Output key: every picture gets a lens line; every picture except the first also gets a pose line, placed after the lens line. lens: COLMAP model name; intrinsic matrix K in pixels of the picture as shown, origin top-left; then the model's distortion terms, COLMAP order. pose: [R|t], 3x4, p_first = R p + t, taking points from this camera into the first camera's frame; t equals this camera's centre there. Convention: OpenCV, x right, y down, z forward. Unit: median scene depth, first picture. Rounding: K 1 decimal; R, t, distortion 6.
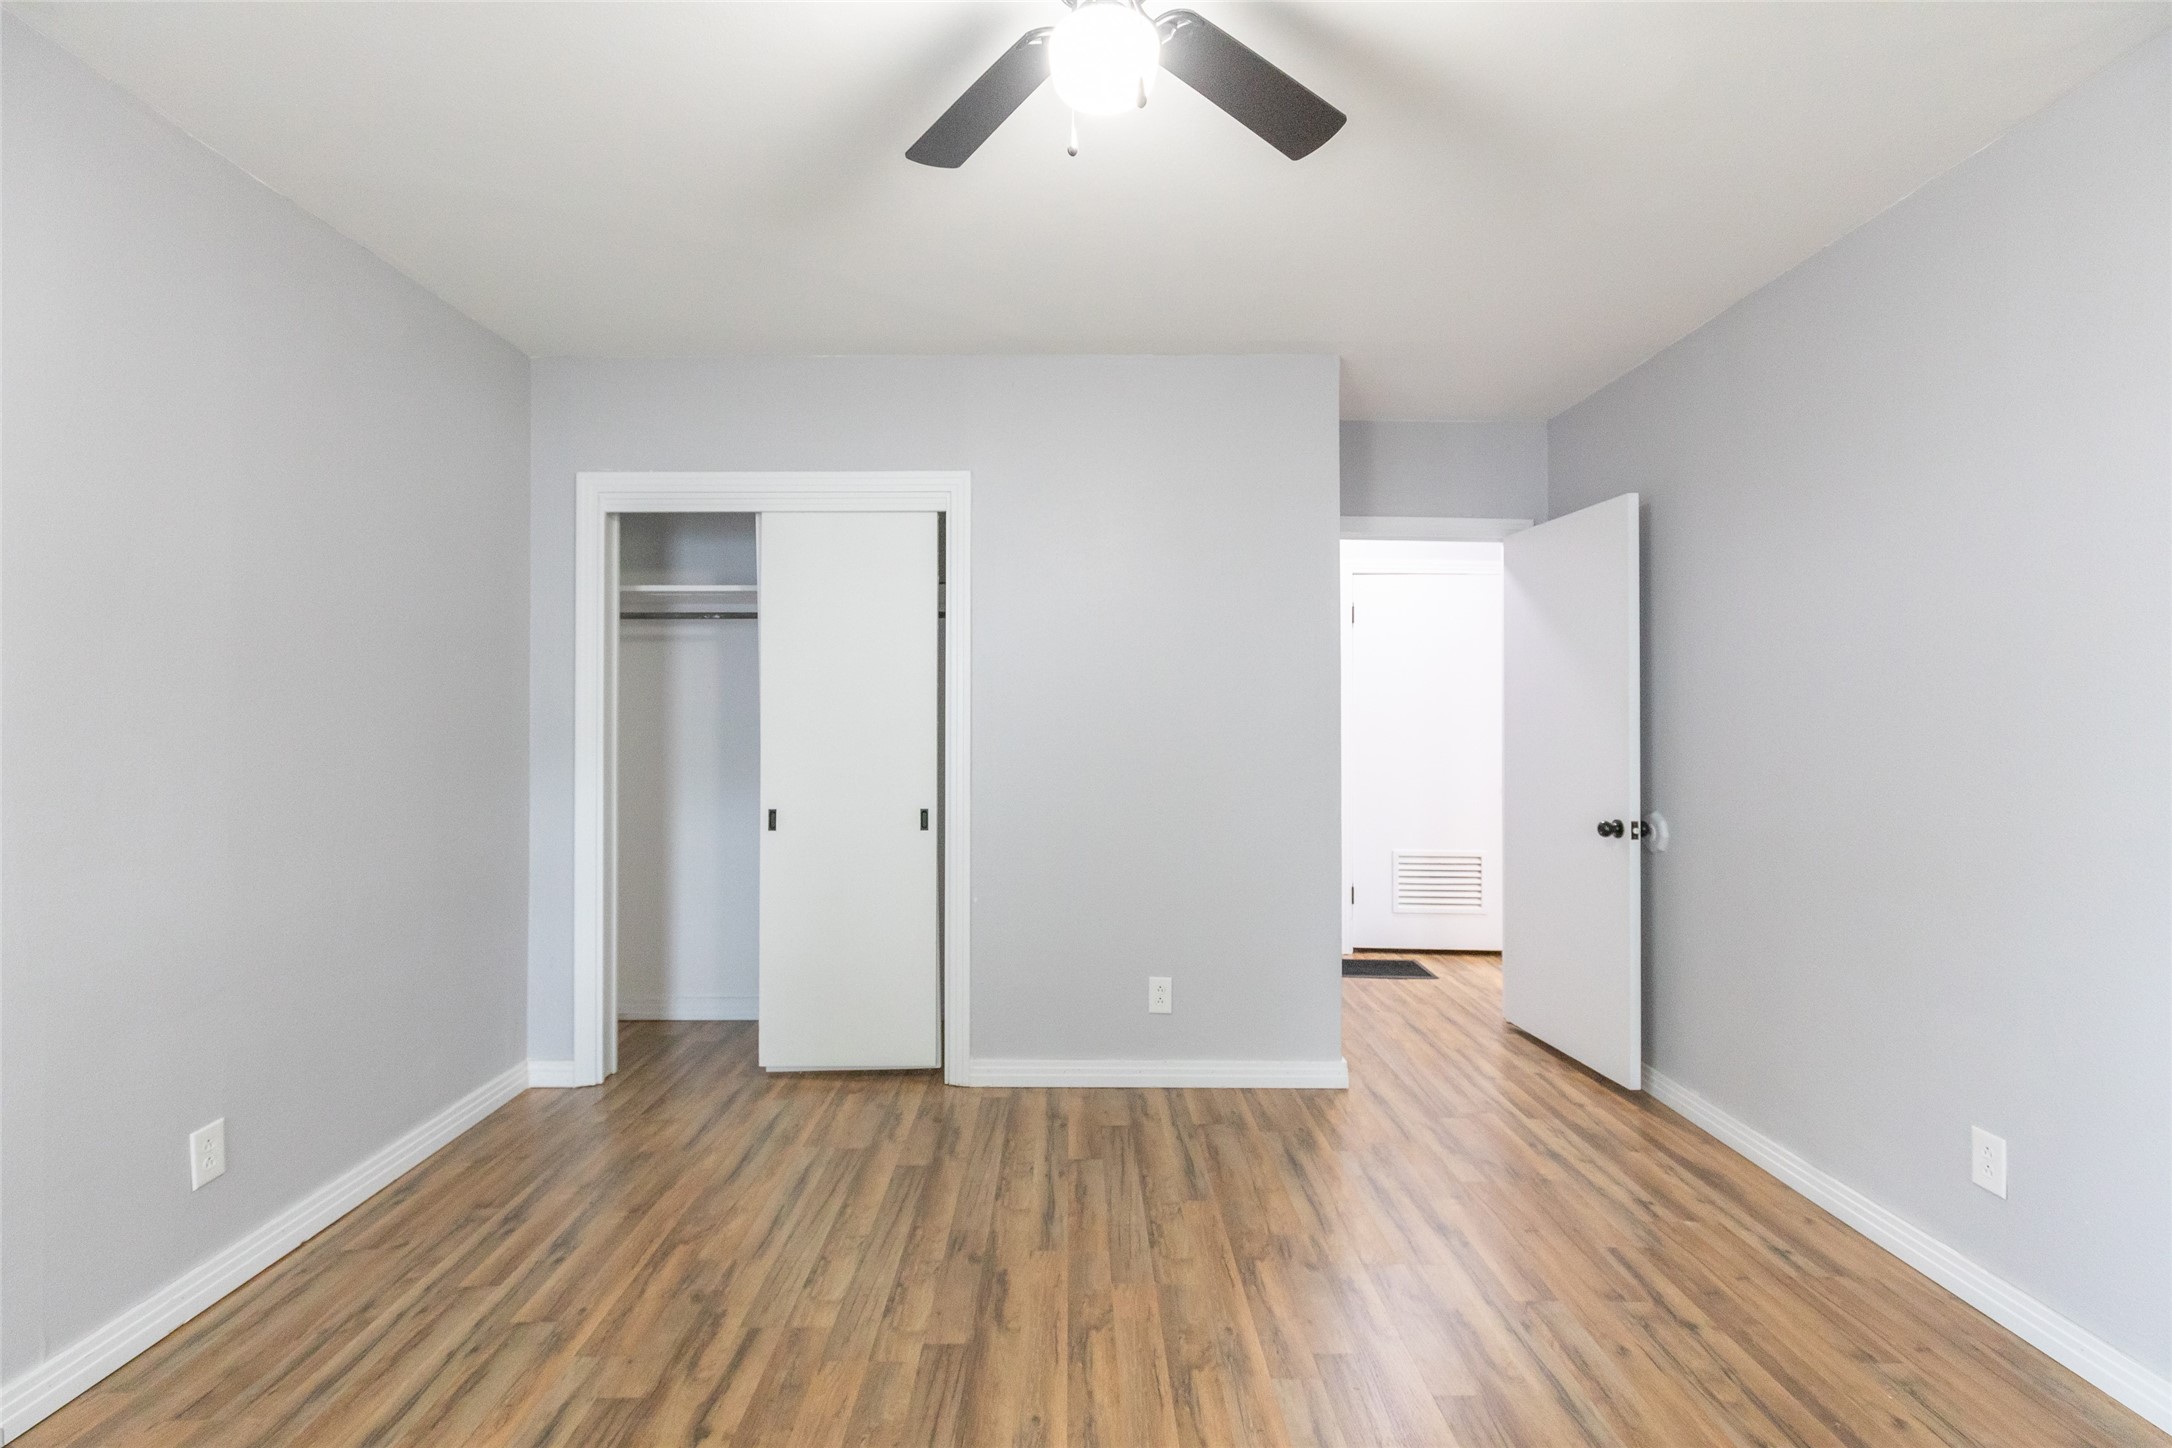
lens RADIAL K [[989.9, 0, 1092.9], [0, 989.9, 729.1], [0, 0, 1]] dist [0.012697, -0.003399]
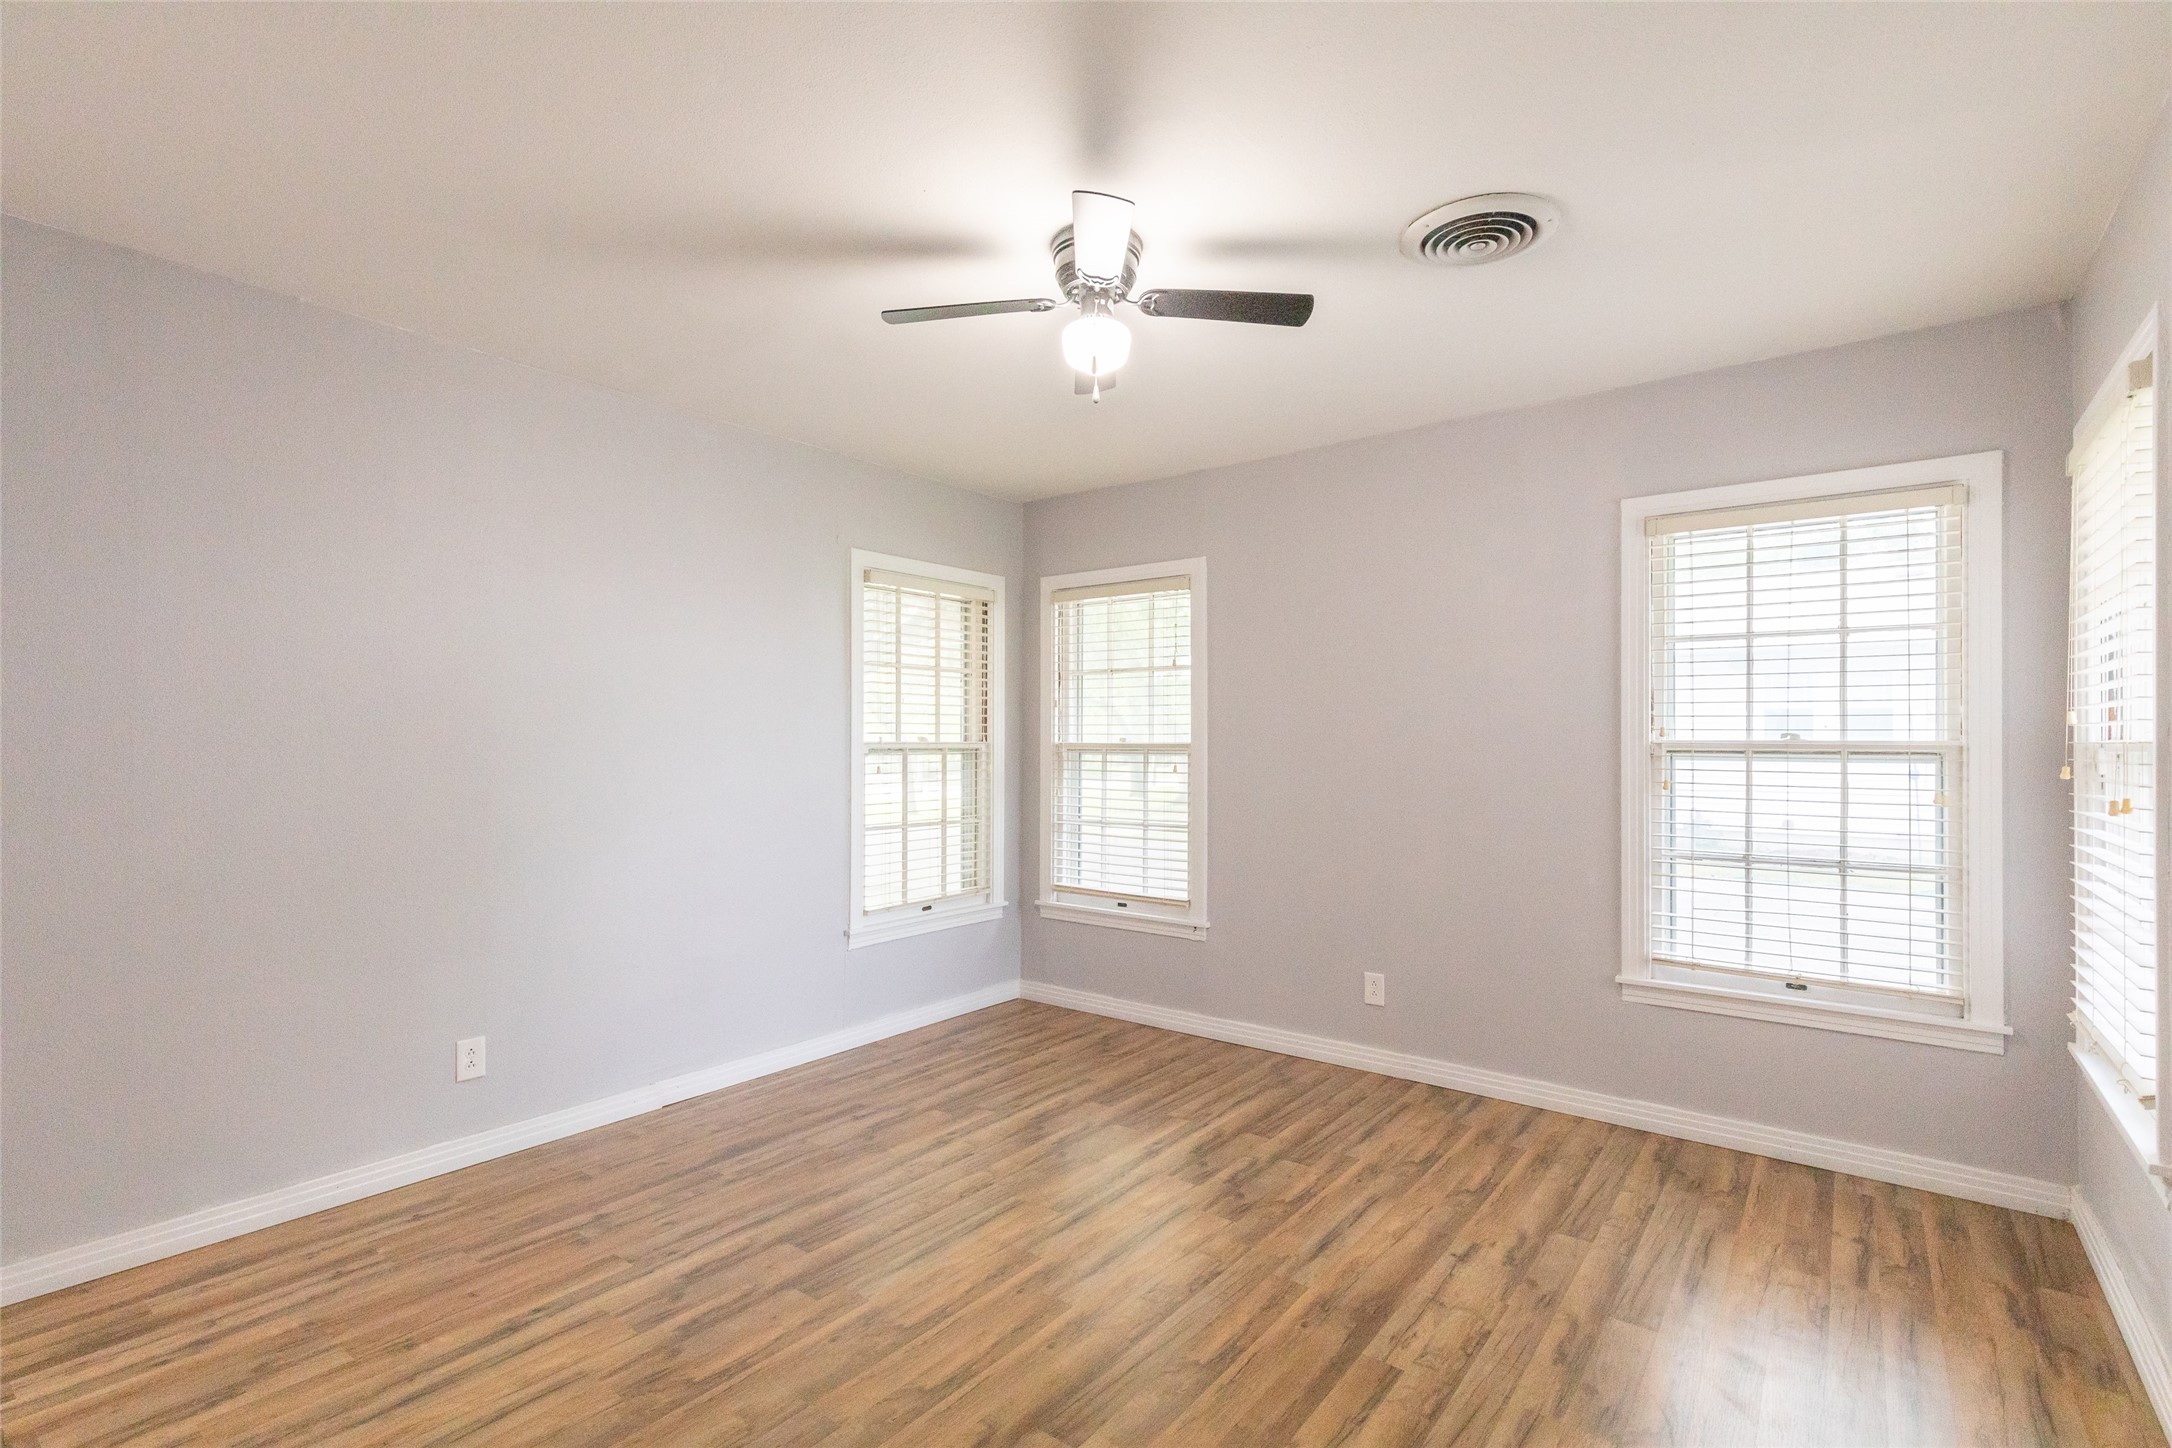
lens RADIAL K [[989.9, 0, 1080.9], [0, 989.9, 739.2], [0, 0, 1]] dist [0.012697, -0.003399]
pose [[-0.781378, 0.006654, 0.624023, -0.667270], [0.003320, 0.999973, -0.006505, -0.012783], [-0.624049, -0.003011, -0.781379, 1.540143]]
